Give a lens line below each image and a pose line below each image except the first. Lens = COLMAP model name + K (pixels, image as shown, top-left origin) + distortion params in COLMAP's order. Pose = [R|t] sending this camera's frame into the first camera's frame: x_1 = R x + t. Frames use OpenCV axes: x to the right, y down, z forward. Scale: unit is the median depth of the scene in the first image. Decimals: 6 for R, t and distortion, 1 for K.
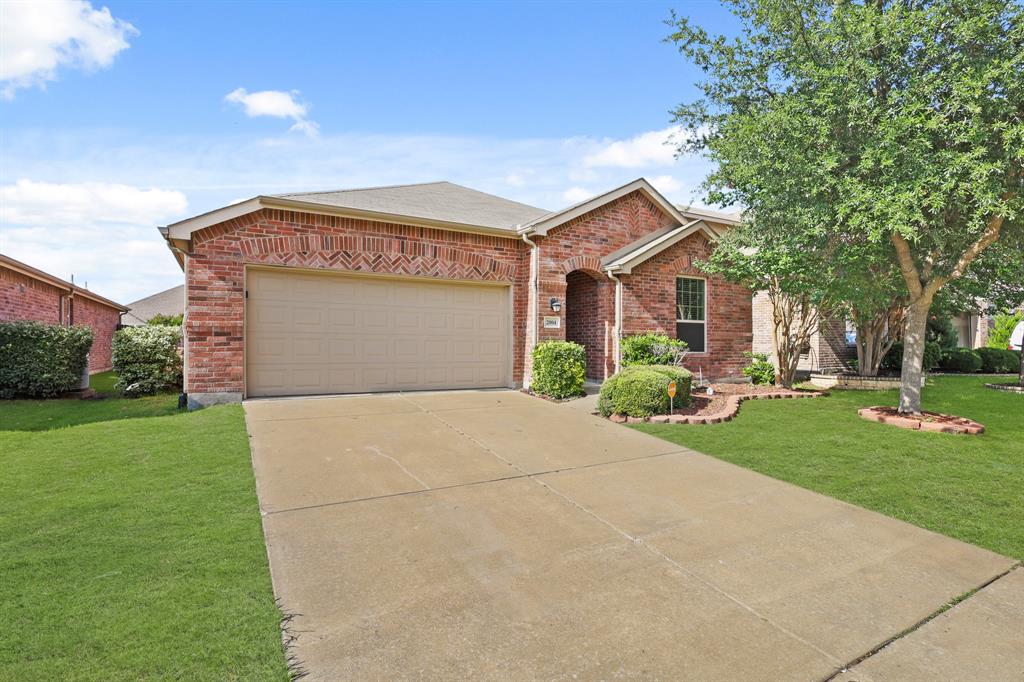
lens RADIAL K [[510.2, 0, 514.3], [0, 510.2, 350.4], [0, 0, 1]] dist [-0.000615, -0.000087]
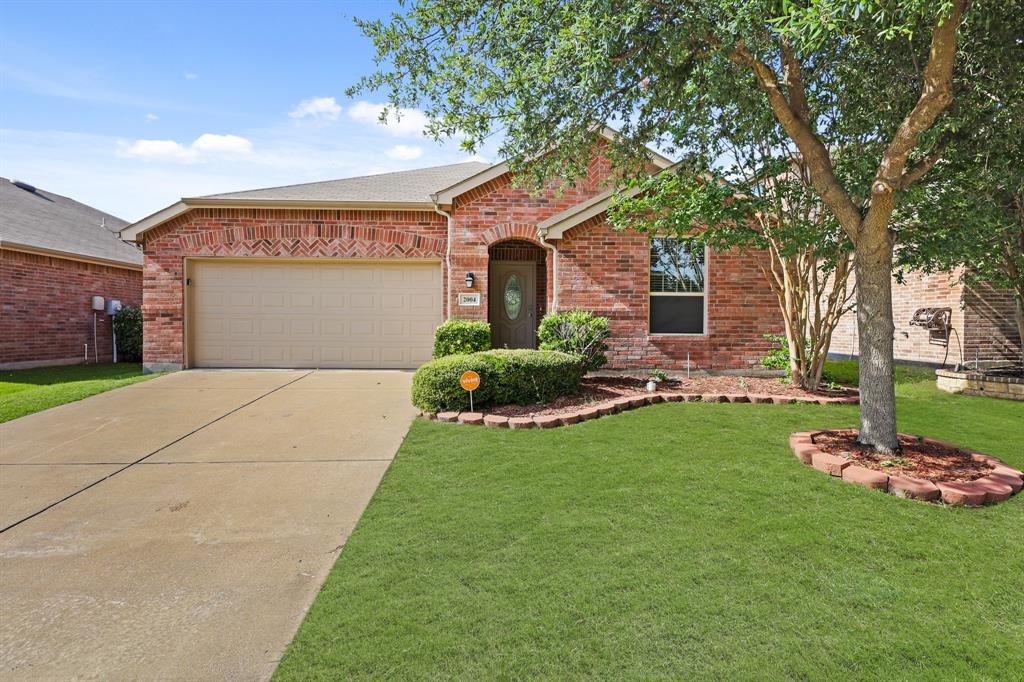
lens RADIAL K [[480.0, 0, 512.0], [0, 480.0, 341.0], [0, 0, 1]] dist [-0.000745, -0.000027]
pose [[0.883783, 0.017554, -0.467567, 0.599488], [-0.005921, 0.999636, 0.026338, -0.004573], [0.467859, -0.020508, 0.883565, 0.310955]]
